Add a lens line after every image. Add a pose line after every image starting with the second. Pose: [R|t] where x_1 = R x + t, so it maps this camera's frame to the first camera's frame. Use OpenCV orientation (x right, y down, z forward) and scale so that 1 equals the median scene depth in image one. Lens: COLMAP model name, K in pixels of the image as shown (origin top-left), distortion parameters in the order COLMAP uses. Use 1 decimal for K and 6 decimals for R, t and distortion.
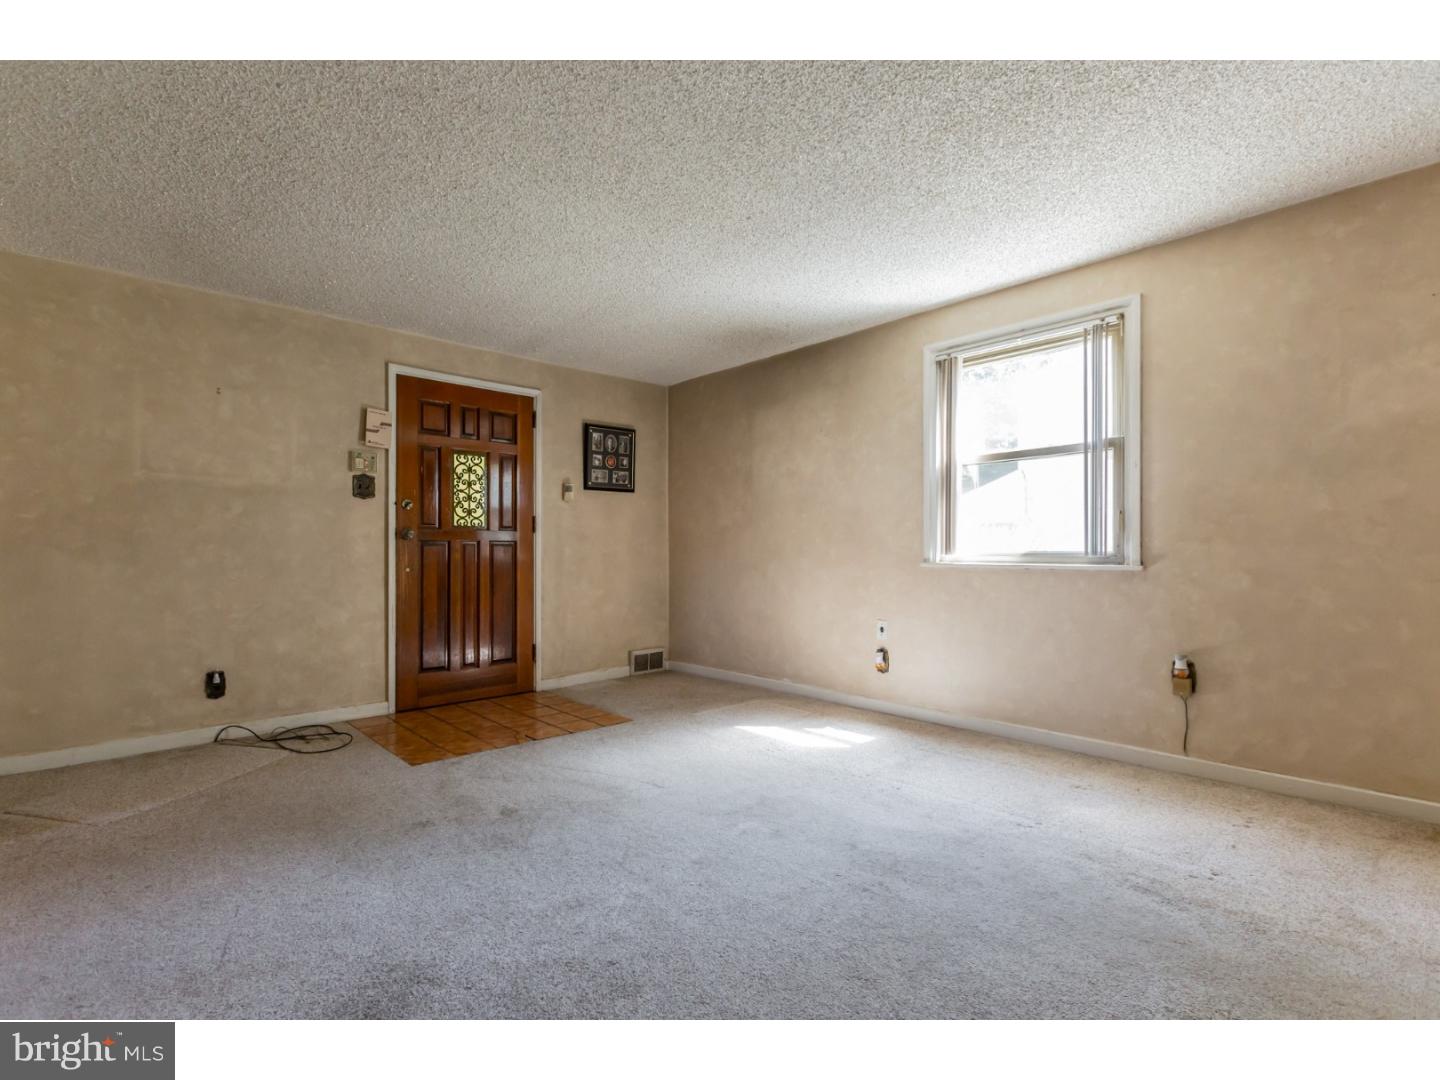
lens RADIAL K [[625.7, 0, 716.3], [0, 625.7, 546.6], [0, 0, 1]] dist [-0.000787, 0.000135]
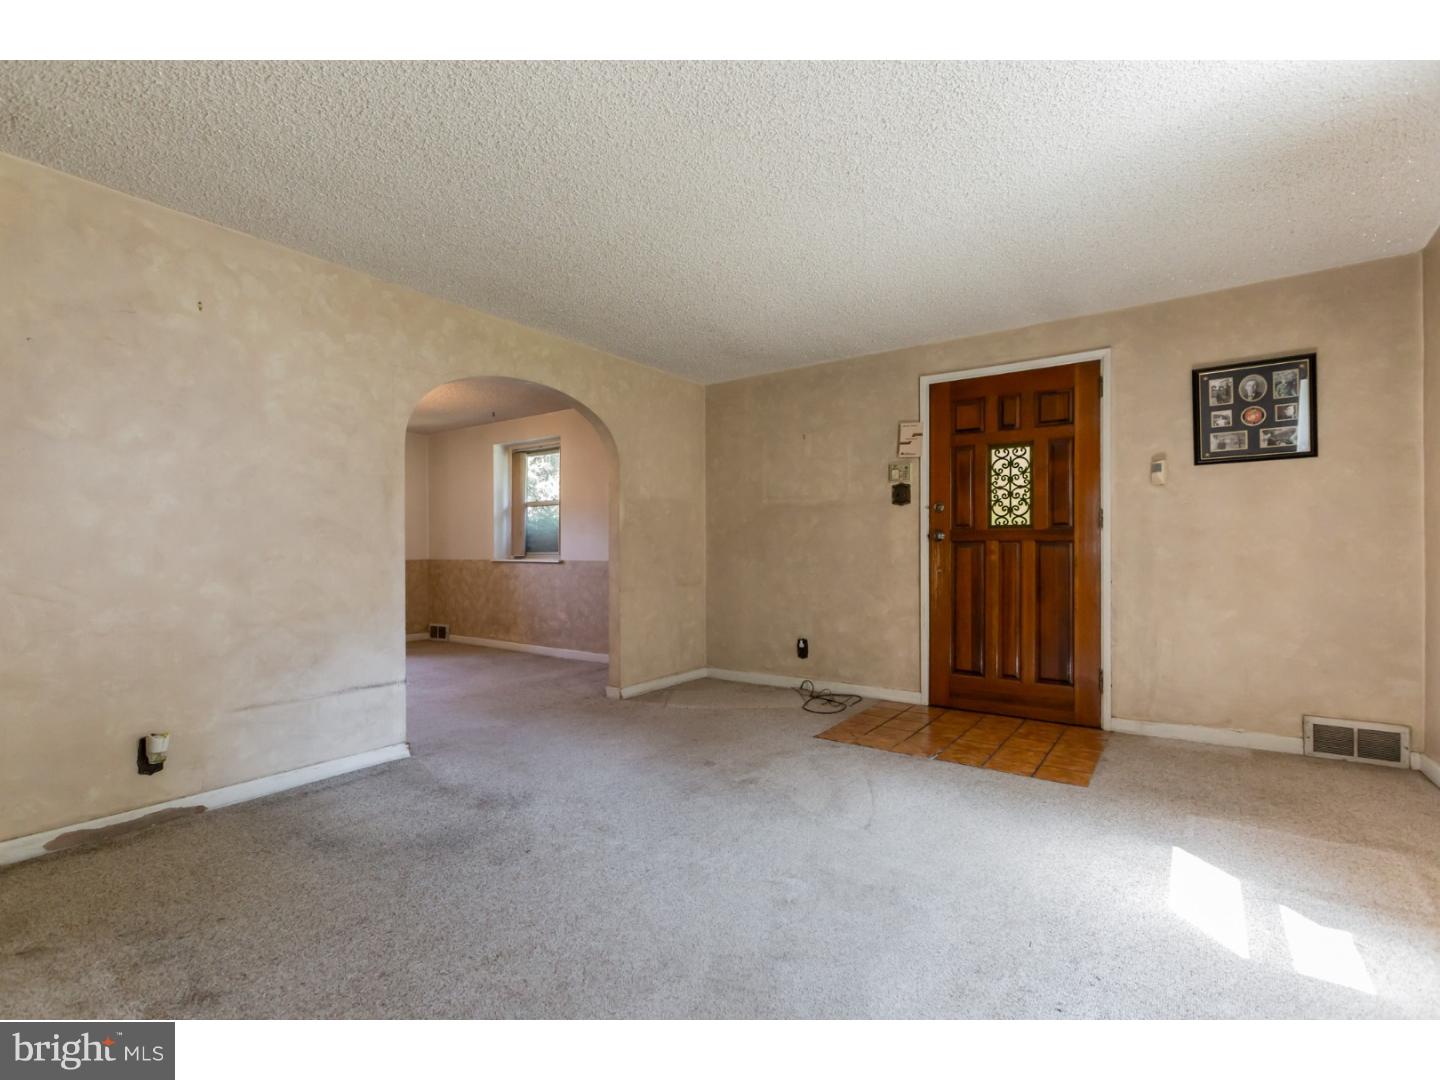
lens RADIAL K [[664.5, 0, 703.4], [0, 664.5, 544.8], [0, 0, 1]] dist [-0.002495, 0.000424]
pose [[0.234972, -0.006180, -0.971982, 0.496008], [0.008882, 0.999952, -0.004211, -0.004476], [0.971962, -0.007644, 0.235016, 0.373779]]
